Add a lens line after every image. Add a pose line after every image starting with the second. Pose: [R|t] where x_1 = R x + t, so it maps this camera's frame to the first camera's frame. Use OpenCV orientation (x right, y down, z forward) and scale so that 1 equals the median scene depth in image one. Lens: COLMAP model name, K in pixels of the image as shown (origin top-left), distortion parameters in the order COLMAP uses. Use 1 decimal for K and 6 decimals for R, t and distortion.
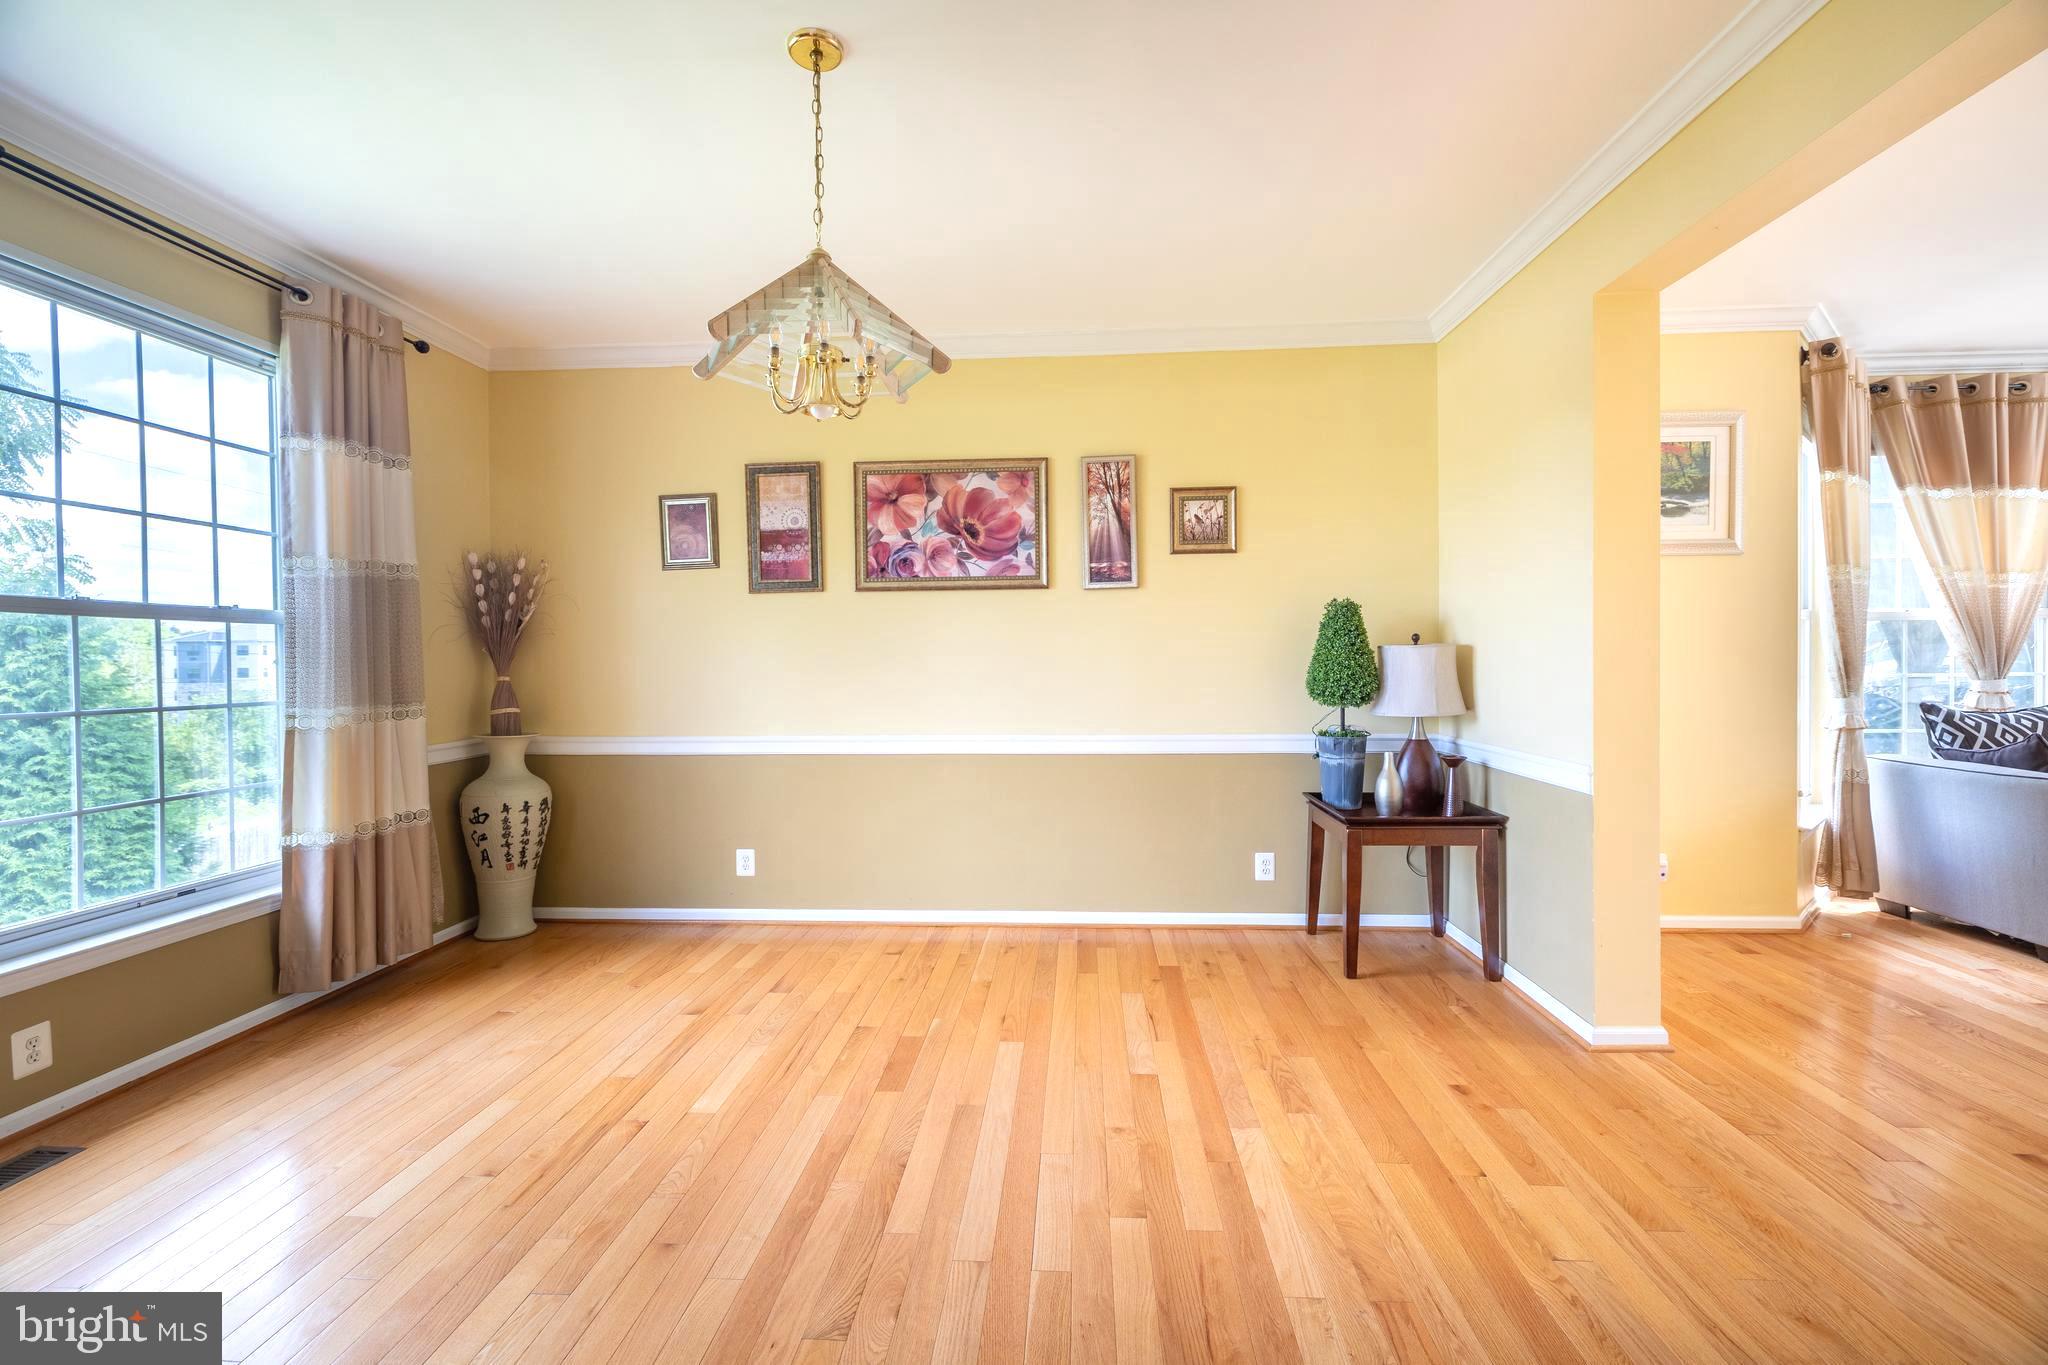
lens RADIAL K [[889.9, 0, 1023.9], [0, 889.9, 678.7], [0, 0, 1]] dist [-0.001006, 0.000501]
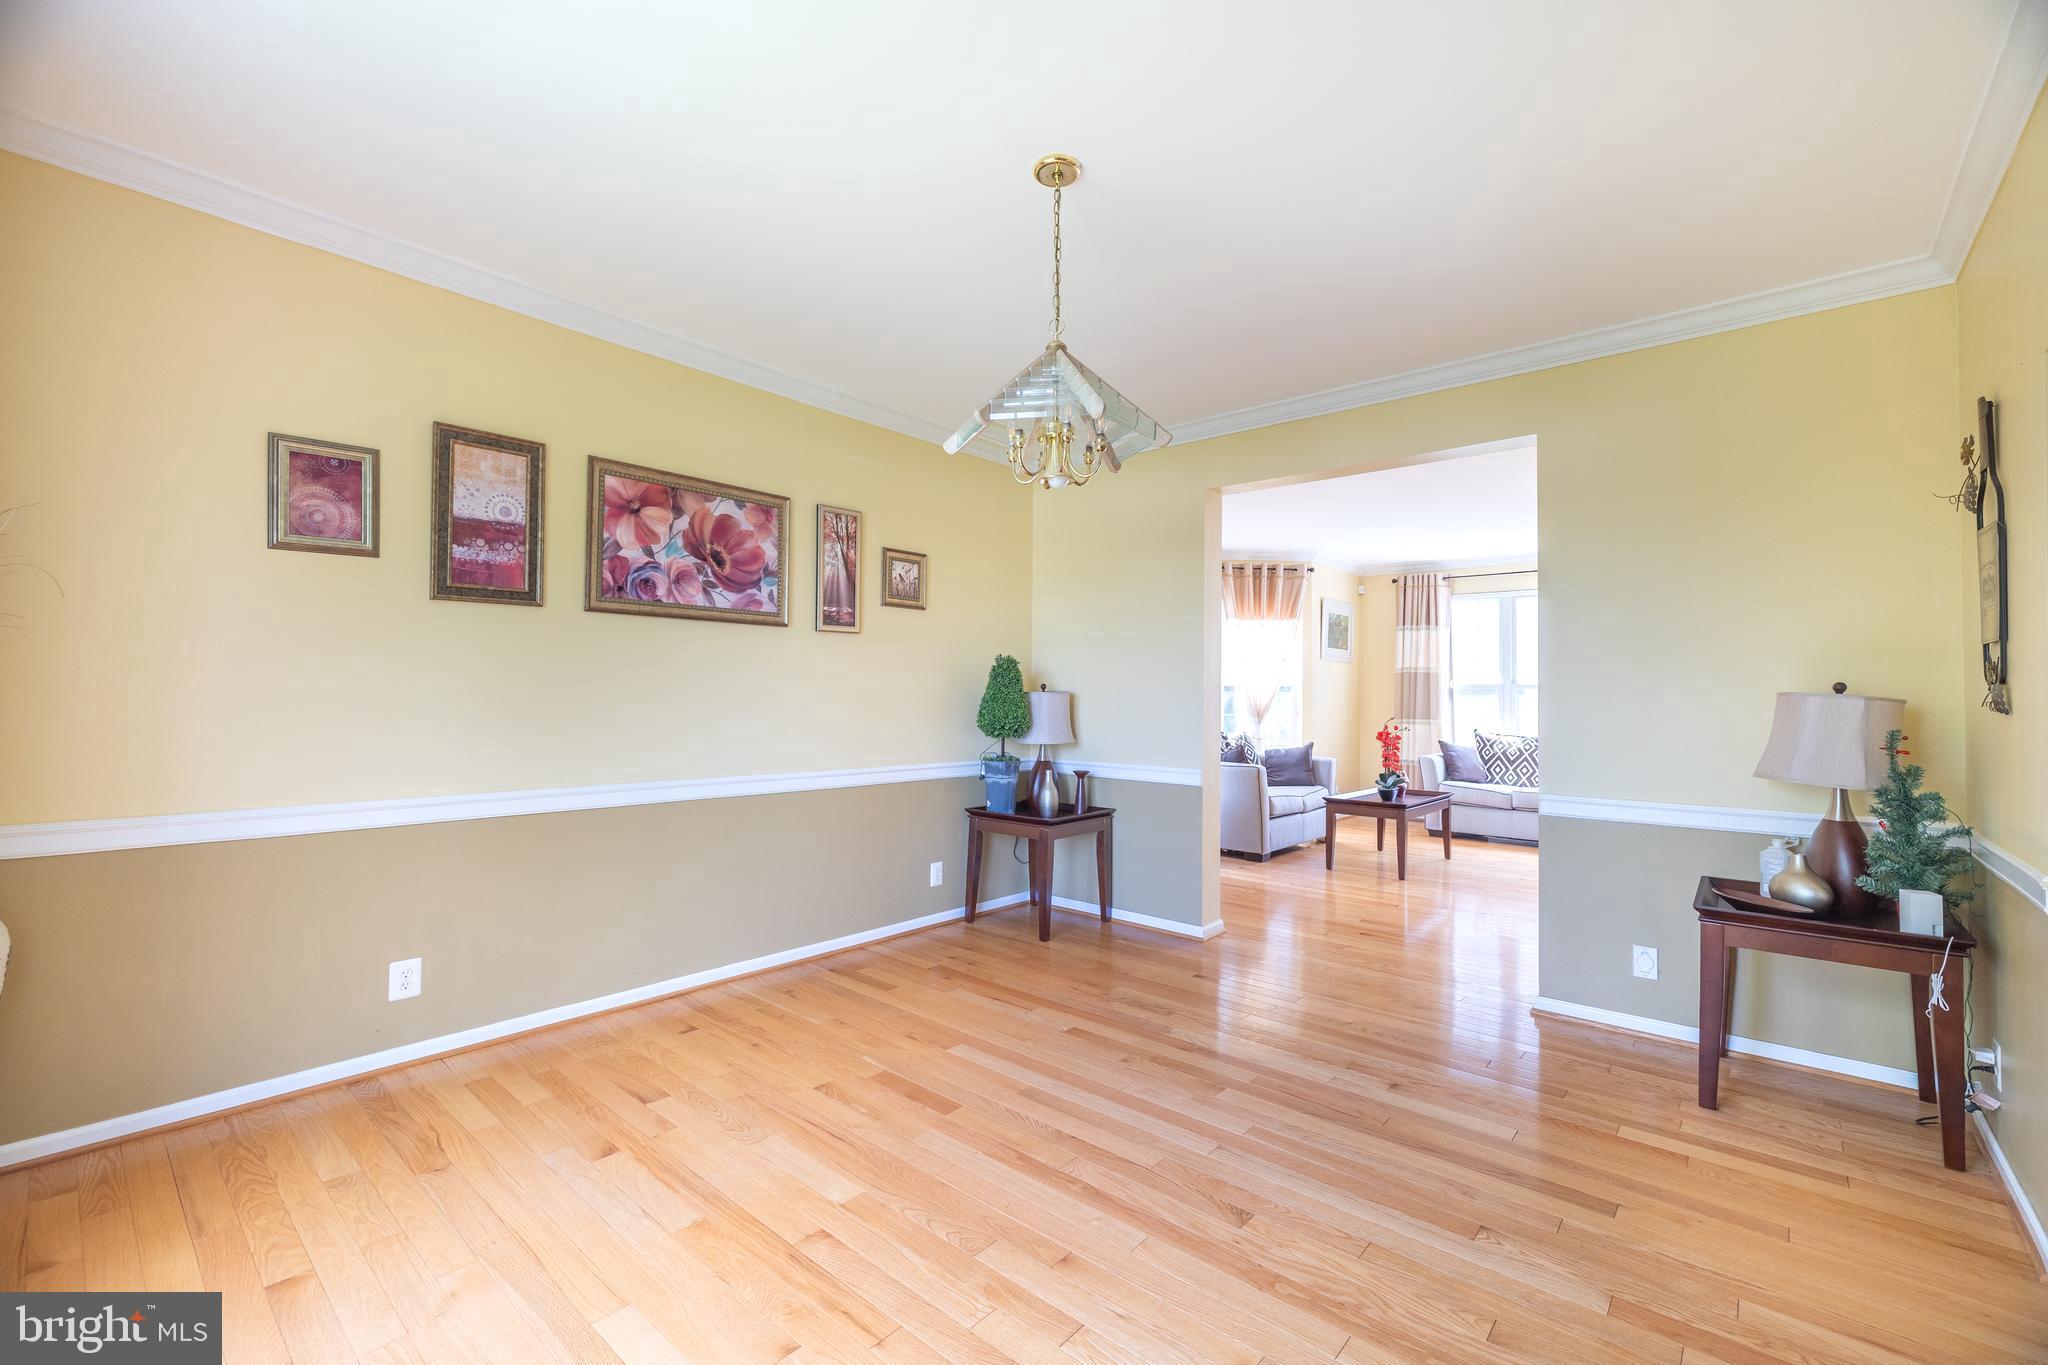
lens RADIAL K [[889.9, 0, 1019.0], [0, 889.9, 686.1], [0, 0, 1]] dist [-0.001006, 0.000501]
pose [[0.592091, 0.025829, 0.805457, -0.629951], [-0.002510, 0.999540, -0.030208, -0.005170], [-0.805868, 0.015864, 0.591883, 0.197500]]
